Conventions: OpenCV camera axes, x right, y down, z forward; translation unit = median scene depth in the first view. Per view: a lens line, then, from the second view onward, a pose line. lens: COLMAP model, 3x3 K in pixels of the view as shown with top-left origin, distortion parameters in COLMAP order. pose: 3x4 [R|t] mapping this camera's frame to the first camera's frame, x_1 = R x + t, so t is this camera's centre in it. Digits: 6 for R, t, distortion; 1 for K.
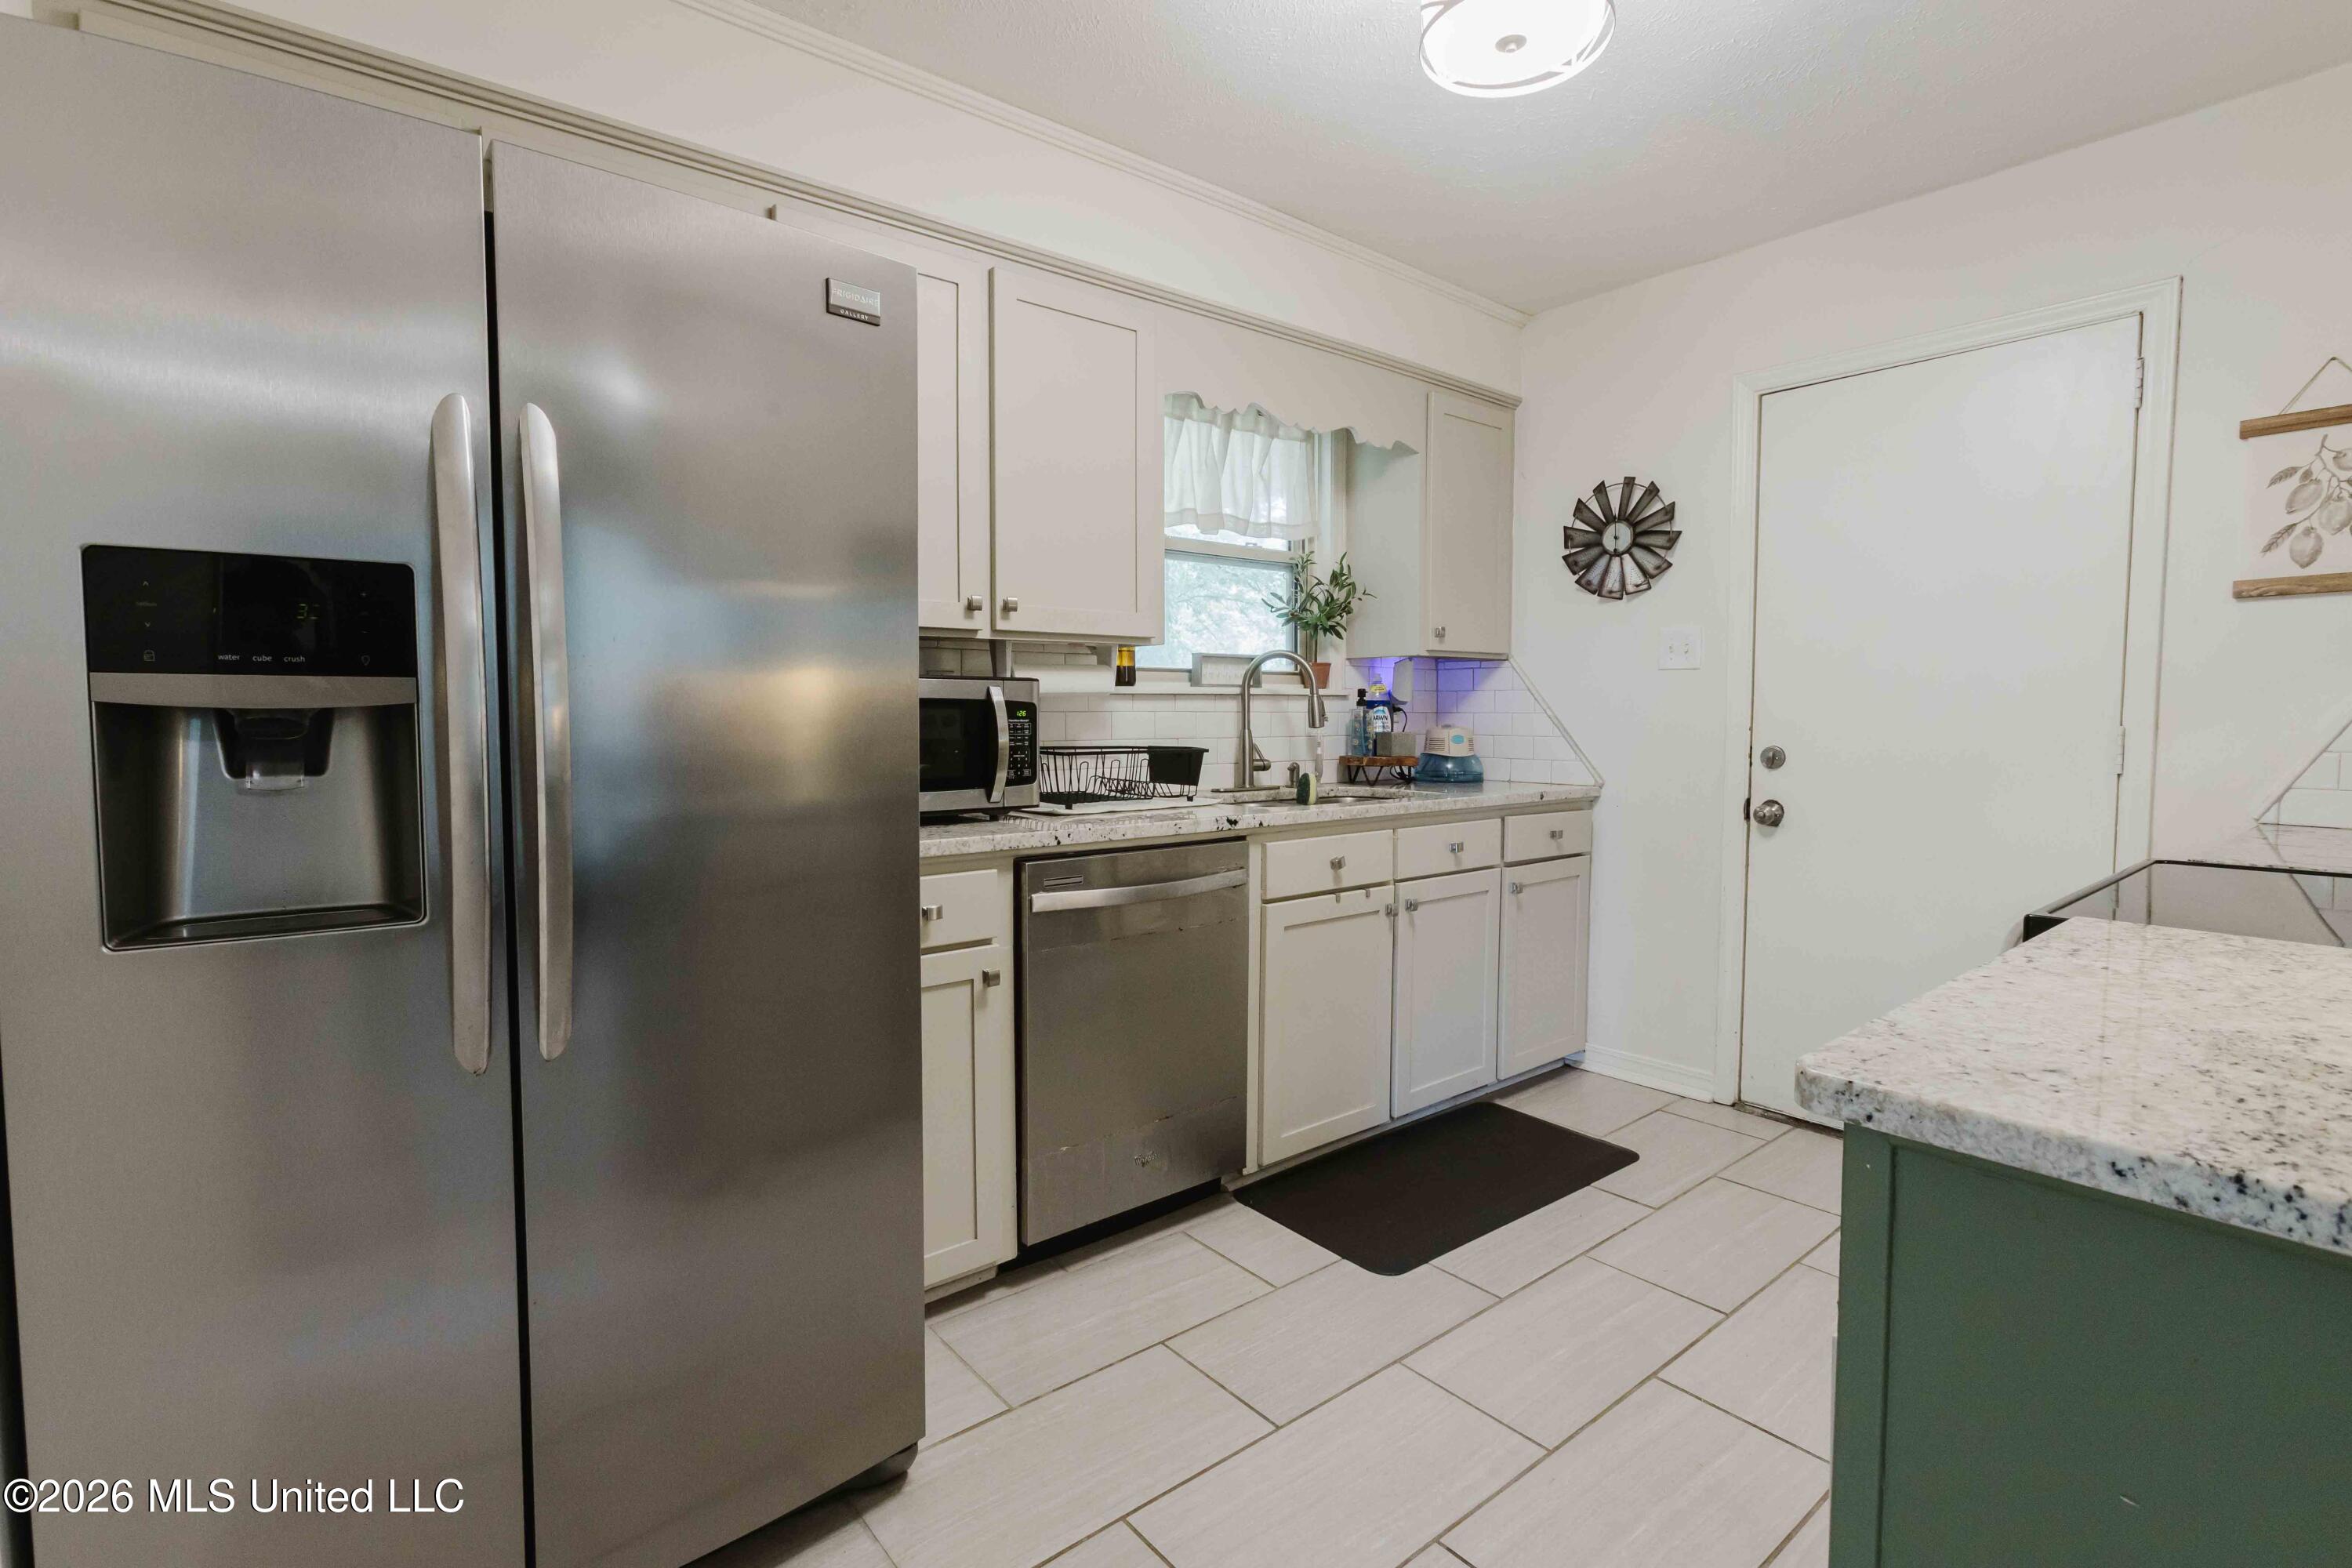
lens RADIAL K [[1056.4, 0, 1184.7], [0, 1056.4, 768.7], [0, 0, 1]] dist [0.001215, 0.002447]
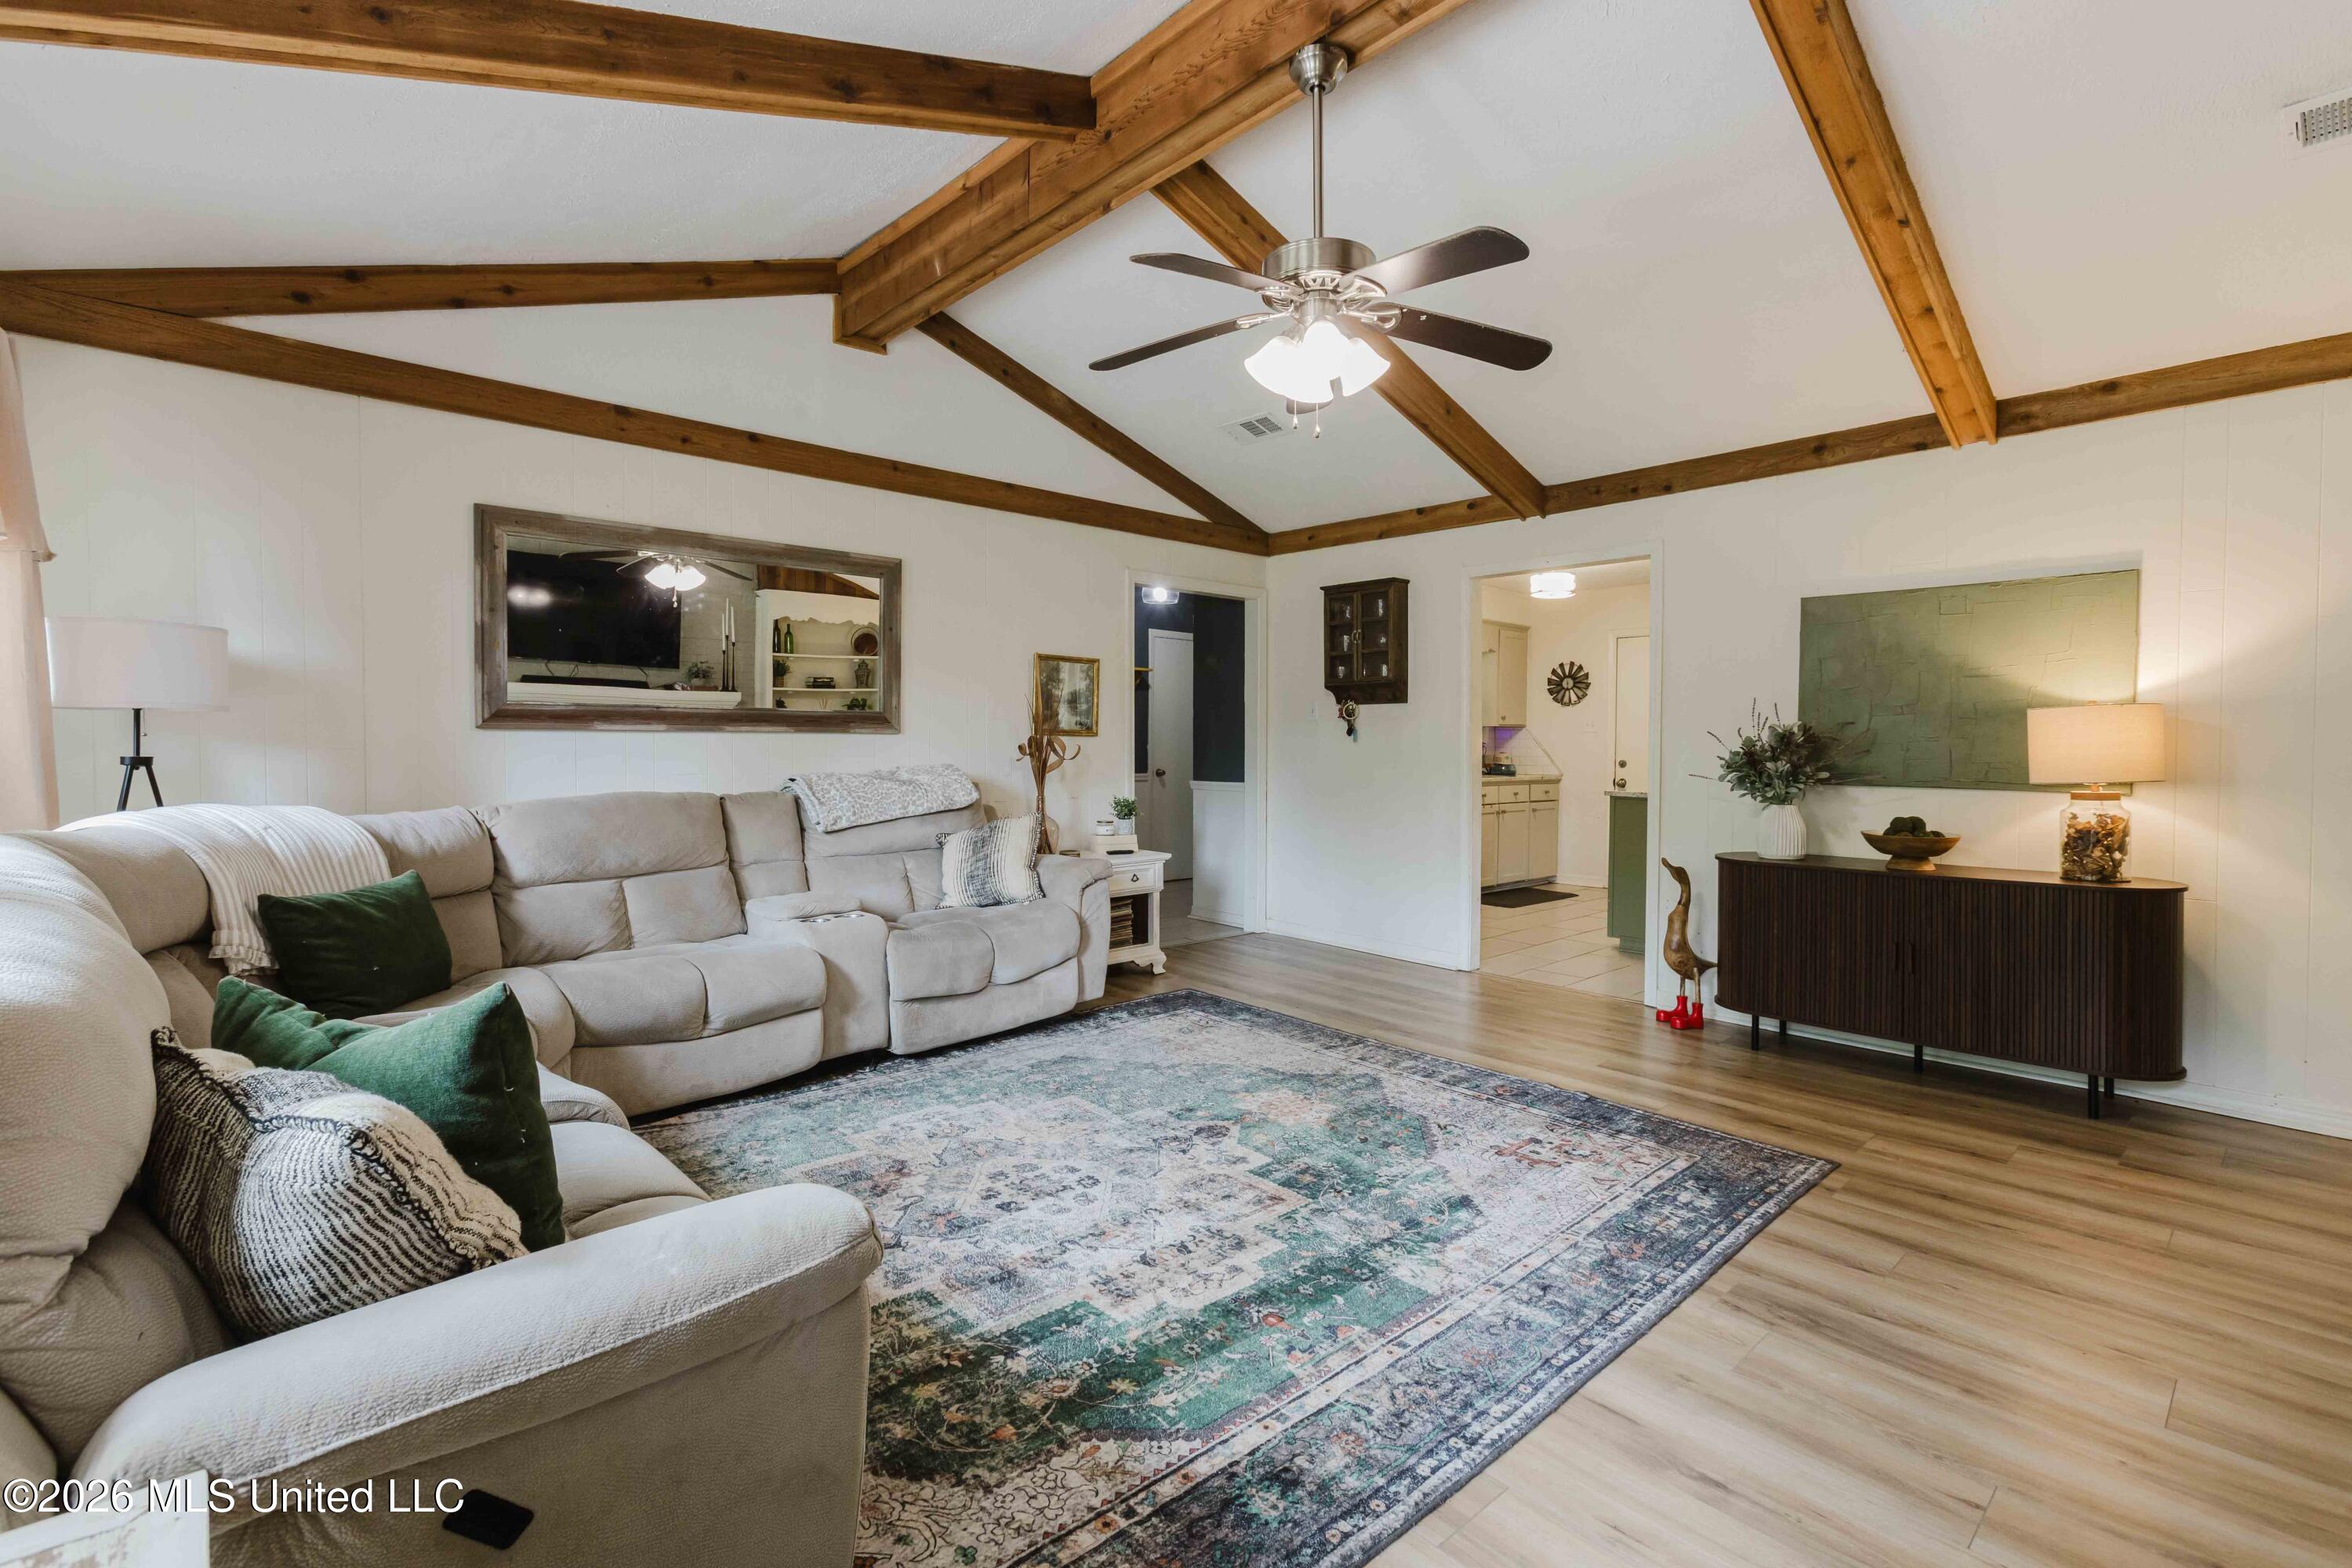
lens RADIAL K [[1056.4, 0, 1170.2], [0, 1056.4, 779.7], [0, 0, 1]] dist [0.001215, 0.002447]
pose [[0.996895, 0.006209, 0.078500, -0.808361], [-0.004072, 0.999617, -0.027358, 0.105945], [-0.078640, 0.026954, 0.996539, -1.595020]]
